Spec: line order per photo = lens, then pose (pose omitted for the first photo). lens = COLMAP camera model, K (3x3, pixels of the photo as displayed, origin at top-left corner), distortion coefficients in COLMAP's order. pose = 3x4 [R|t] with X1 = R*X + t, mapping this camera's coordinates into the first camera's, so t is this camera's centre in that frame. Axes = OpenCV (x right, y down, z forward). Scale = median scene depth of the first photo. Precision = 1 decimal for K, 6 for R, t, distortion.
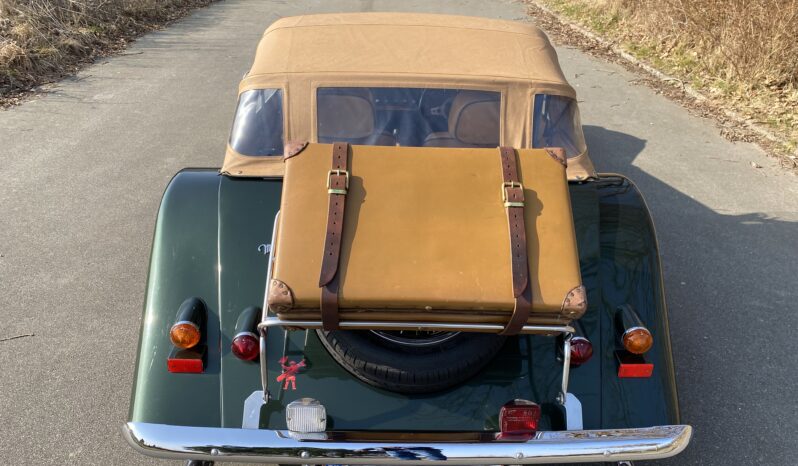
lens RADIAL K [[595.6, 0, 397.8], [0, 595.6, 232.3], [0, 0, 1]] dist [0.042748, -0.052787]
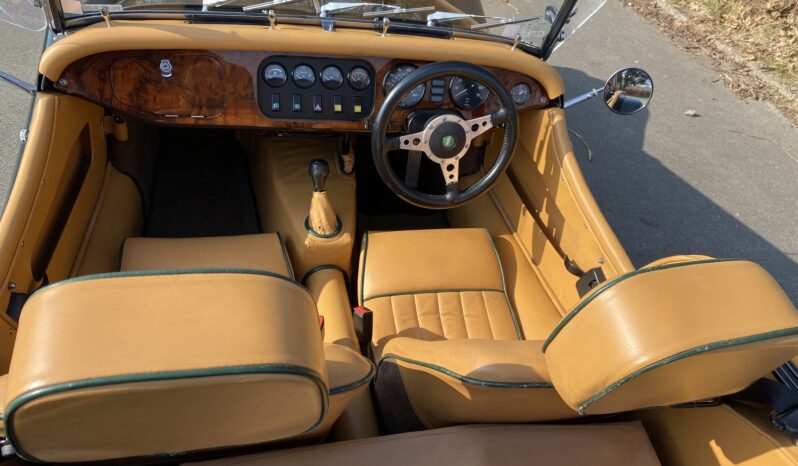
lens RADIAL K [[595.6, 0, 394.9], [0, 595.6, 234.1], [0, 0, 1]] dist [0.042748, -0.052787]
pose [[0.974274, -0.034230, 0.222753, -0.045930], [-0.019269, 0.972126, 0.233665, -0.215024], [-0.224542, -0.231946, 0.946457, 0.496644]]
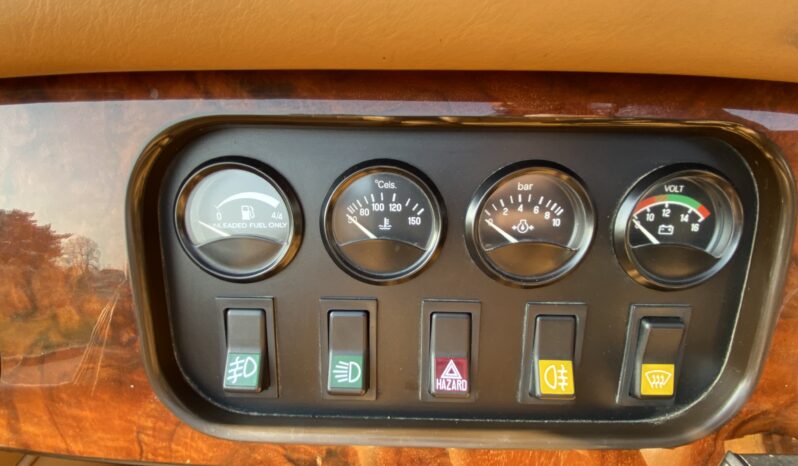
lens RADIAL K [[325.4, 0, 398.8], [0, 325.4, 238.6], [0, 0, 1]] dist [0.002346, -0.002160]
pose [[0.999122, 0.007304, -0.041253, -0.008404], [-0.005231, 0.998729, 0.050126, -0.223342], [0.041567, -0.049866, 0.997891, 0.875454]]
